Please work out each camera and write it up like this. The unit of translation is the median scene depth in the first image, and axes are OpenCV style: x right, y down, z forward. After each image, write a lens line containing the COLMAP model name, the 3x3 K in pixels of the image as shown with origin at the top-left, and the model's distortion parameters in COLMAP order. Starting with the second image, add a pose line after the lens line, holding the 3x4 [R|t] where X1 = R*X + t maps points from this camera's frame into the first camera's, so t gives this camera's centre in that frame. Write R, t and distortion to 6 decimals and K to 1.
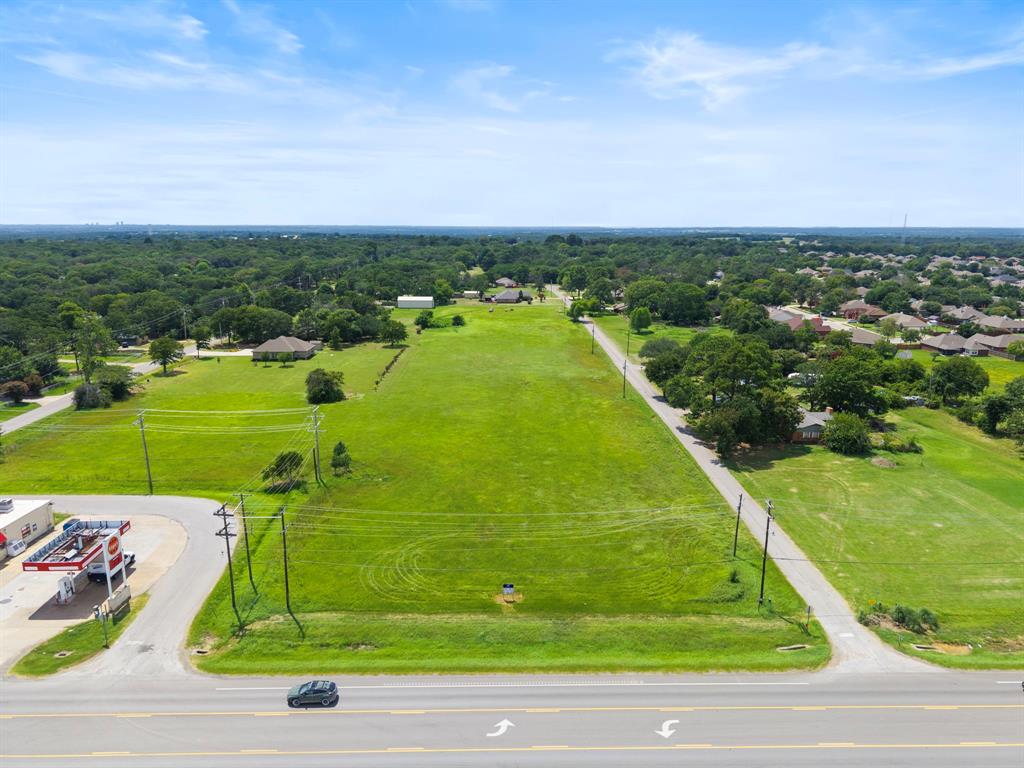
lens RADIAL K [[680.4, 0, 512.0], [0, 680.4, 384.0], [0, 0, 1]] dist [0.048993, -0.060607]
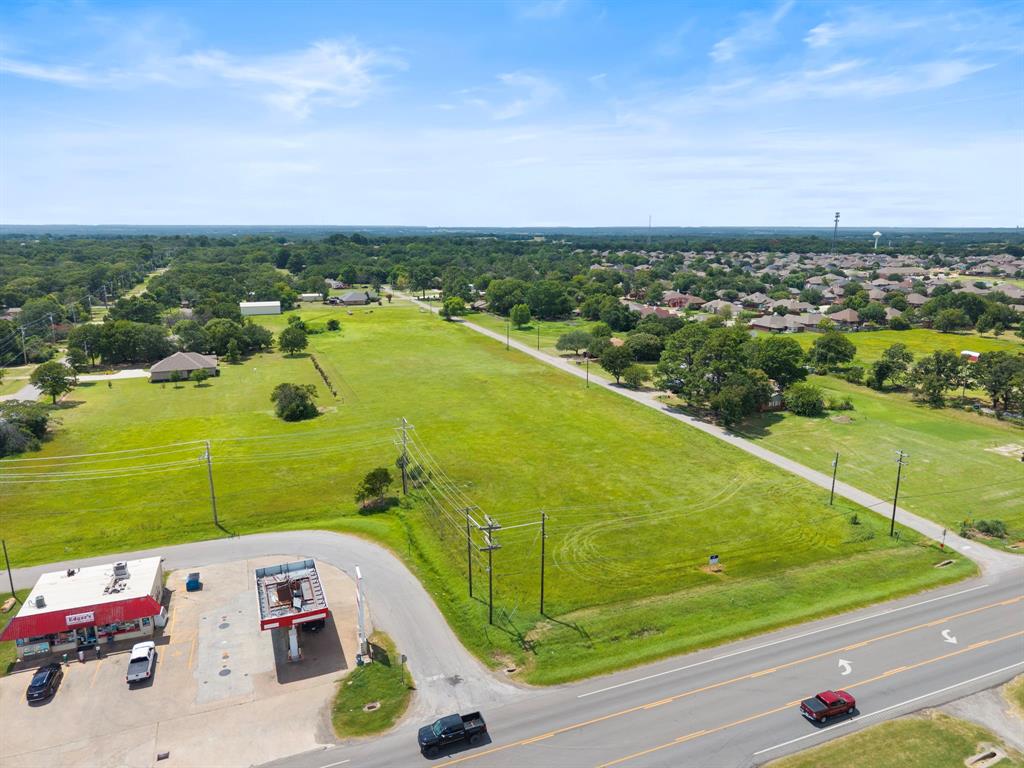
lens RADIAL K [[680.4, 0, 512.0], [0, 680.4, 384.0], [0, 0, 1]] dist [0.048993, -0.060607]
pose [[0.935797, -0.080329, 0.343267, -0.415095], [0.079970, 0.996681, 0.015226, -0.014346], [-0.343350, 0.013203, 0.939115, 0.050031]]
